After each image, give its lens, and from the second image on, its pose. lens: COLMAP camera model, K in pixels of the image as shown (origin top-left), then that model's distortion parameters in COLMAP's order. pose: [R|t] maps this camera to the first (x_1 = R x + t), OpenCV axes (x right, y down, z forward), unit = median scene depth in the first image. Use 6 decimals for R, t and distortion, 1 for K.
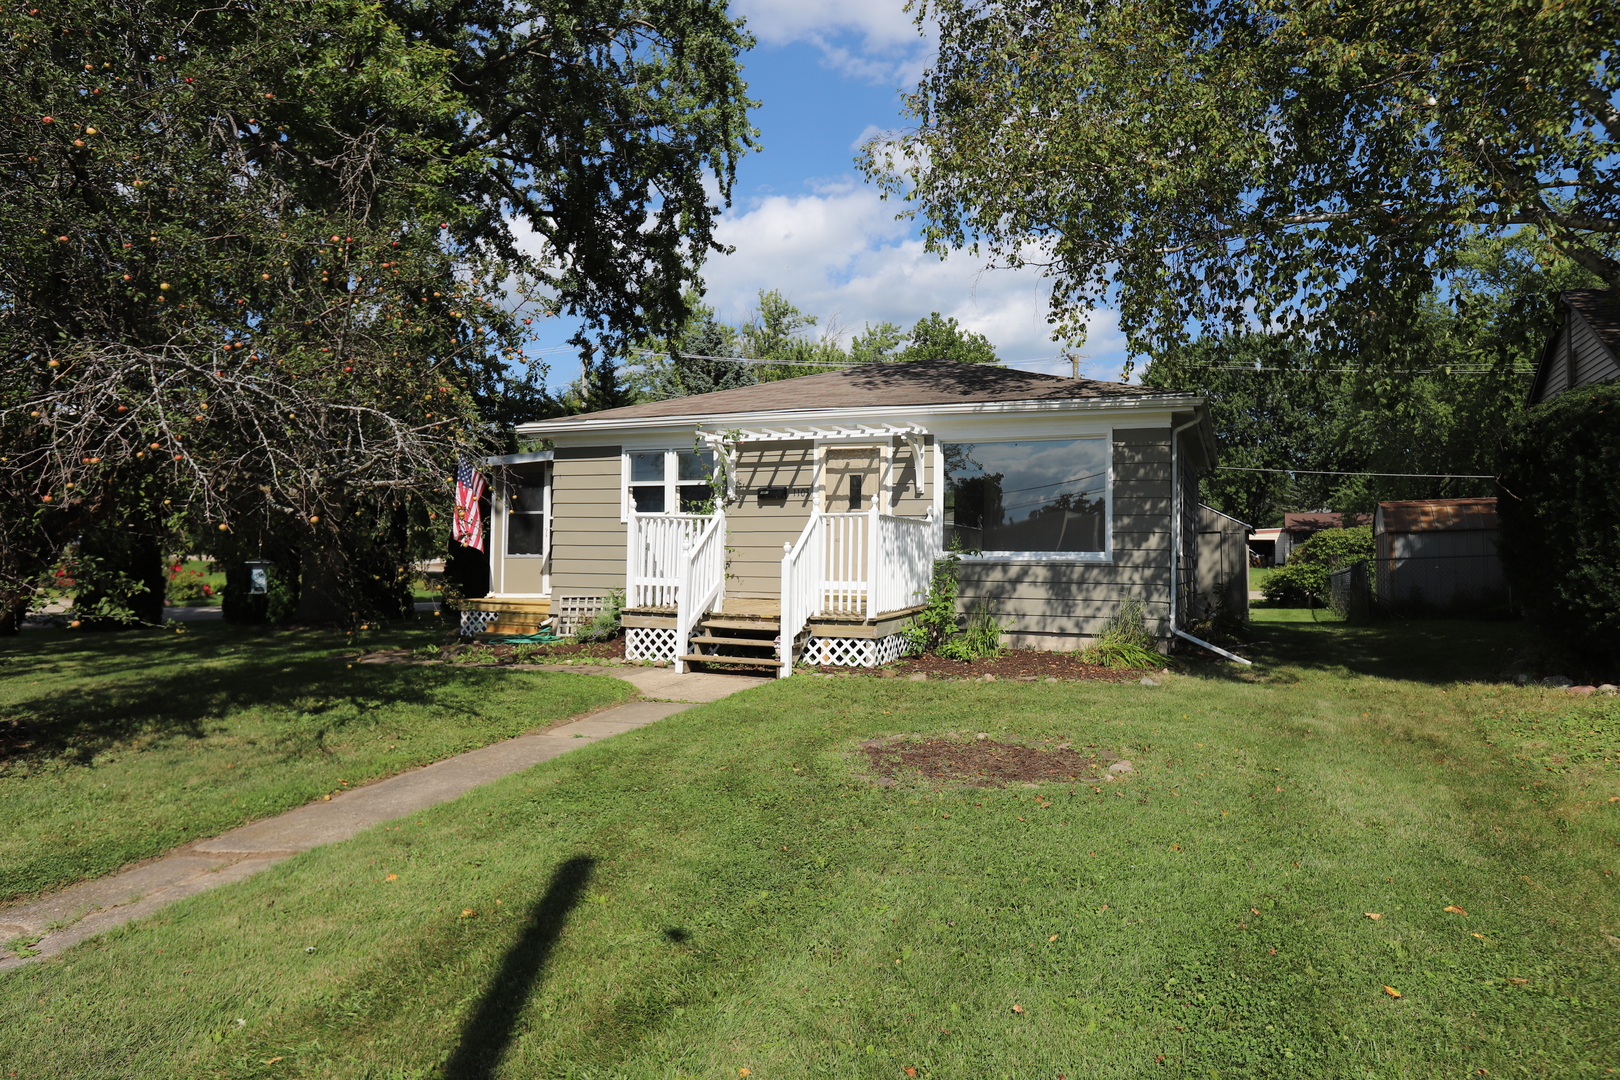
lens RADIAL K [[1057.9, 0, 810.0], [0, 1057.9, 540.0], [0, 0, 1]] dist [0.002182, 0.000010]
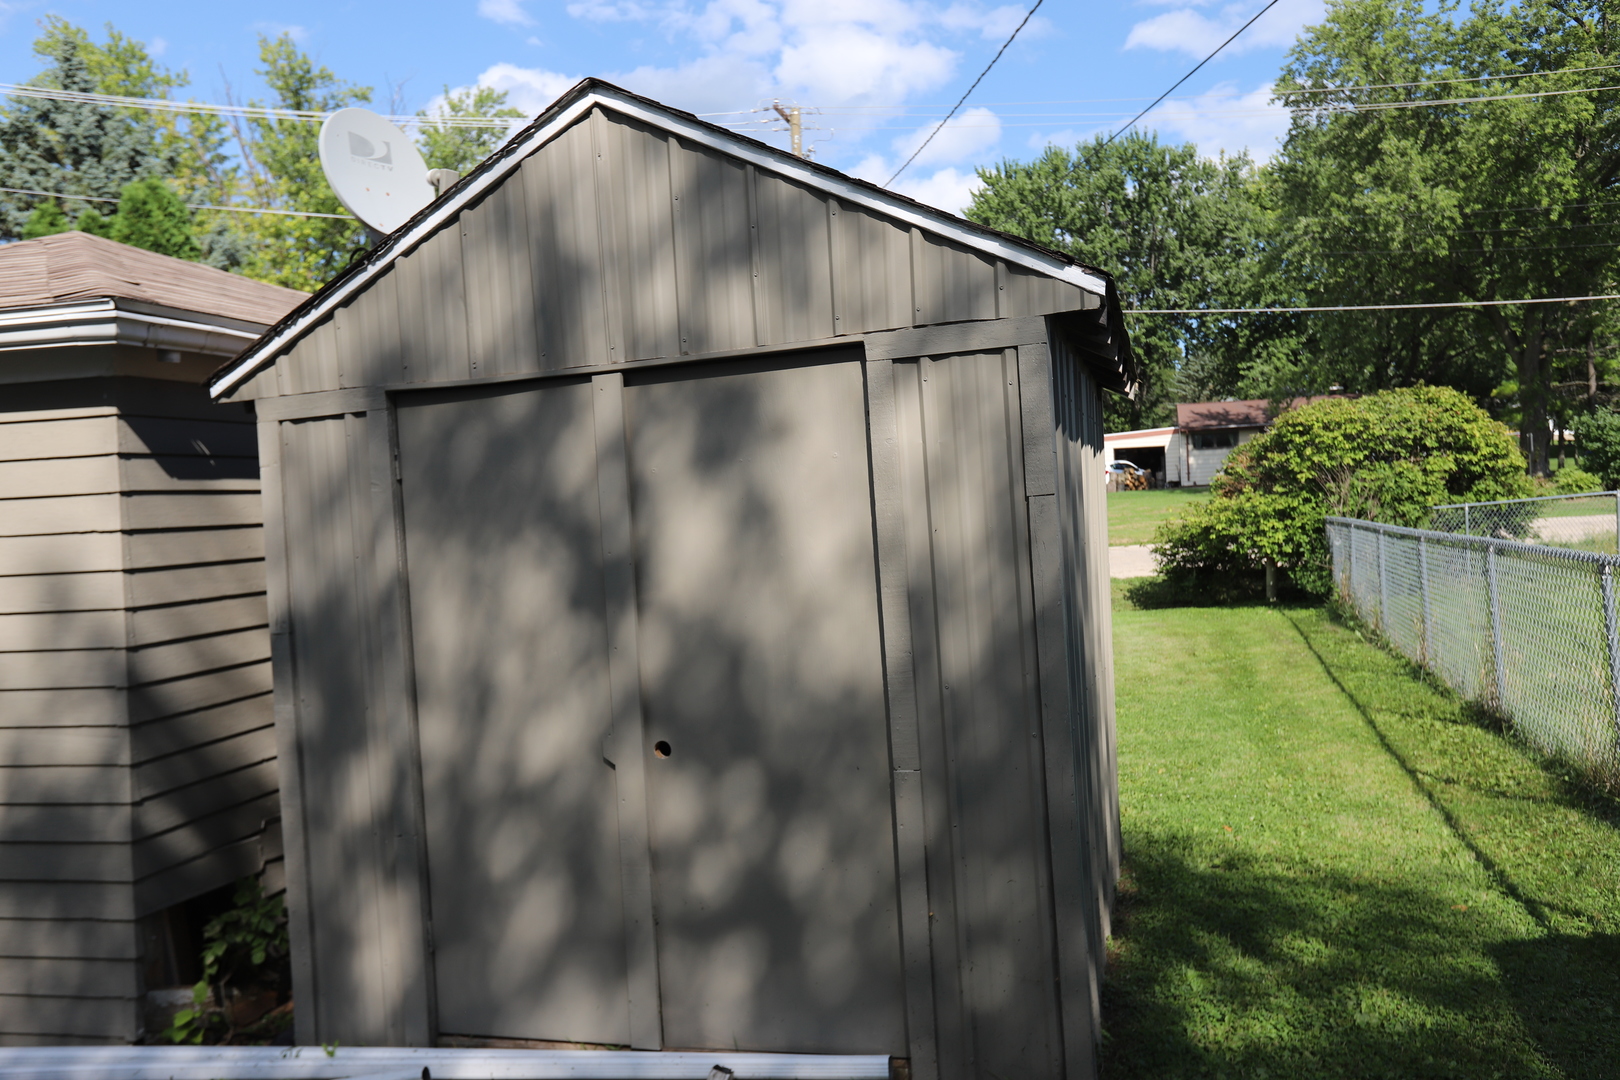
lens RADIAL K [[1160.1, 0, 810.0], [0, 1160.1, 540.0], [0, 0, 1]] dist [0.000334, 0.000227]
pose [[0.990788, -0.061155, 0.120824, 0.619092], [0.054086, 0.996674, 0.060950, 0.010533], [-0.124149, -0.053854, 0.990801, 1.472118]]
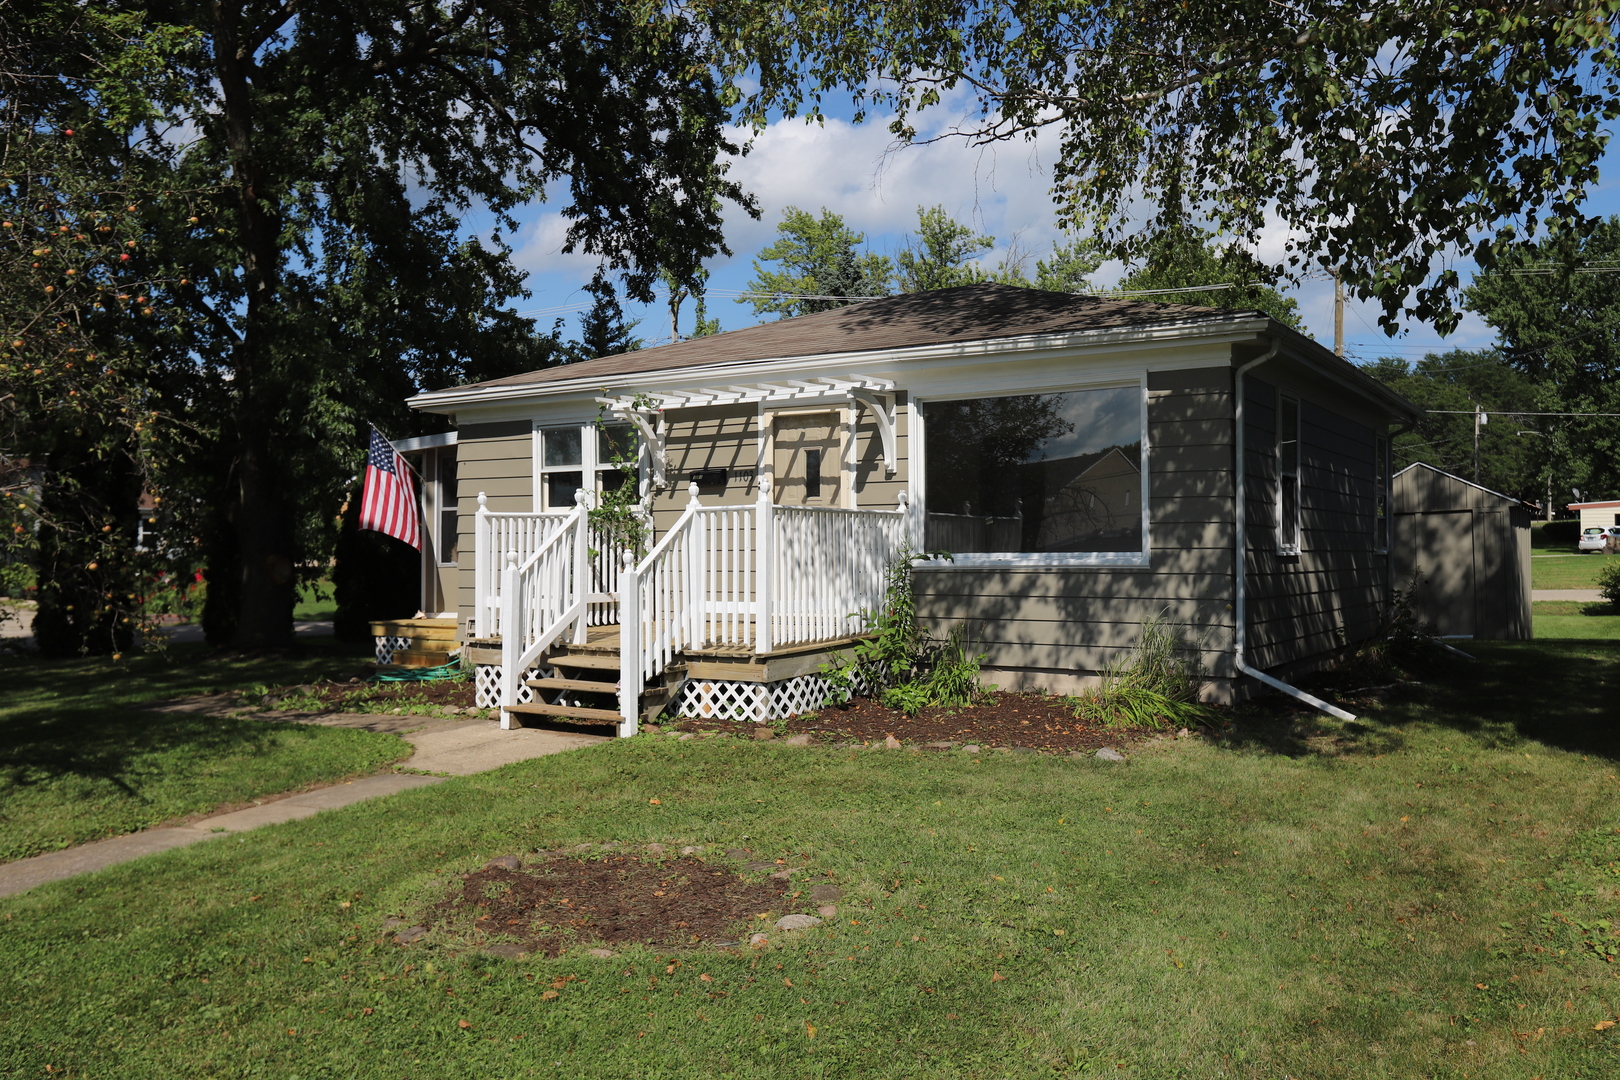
lens RADIAL K [[1316.5, 0, 810.0], [0, 1316.5, 540.0], [0, 0, 1]] dist [0.037347, 0.001313]
pose [[0.982172, -0.017627, -0.187154, 0.213751], [0.019649, 0.999767, 0.008955, -0.007946], [0.186952, -0.012473, 0.982290, 0.115483]]
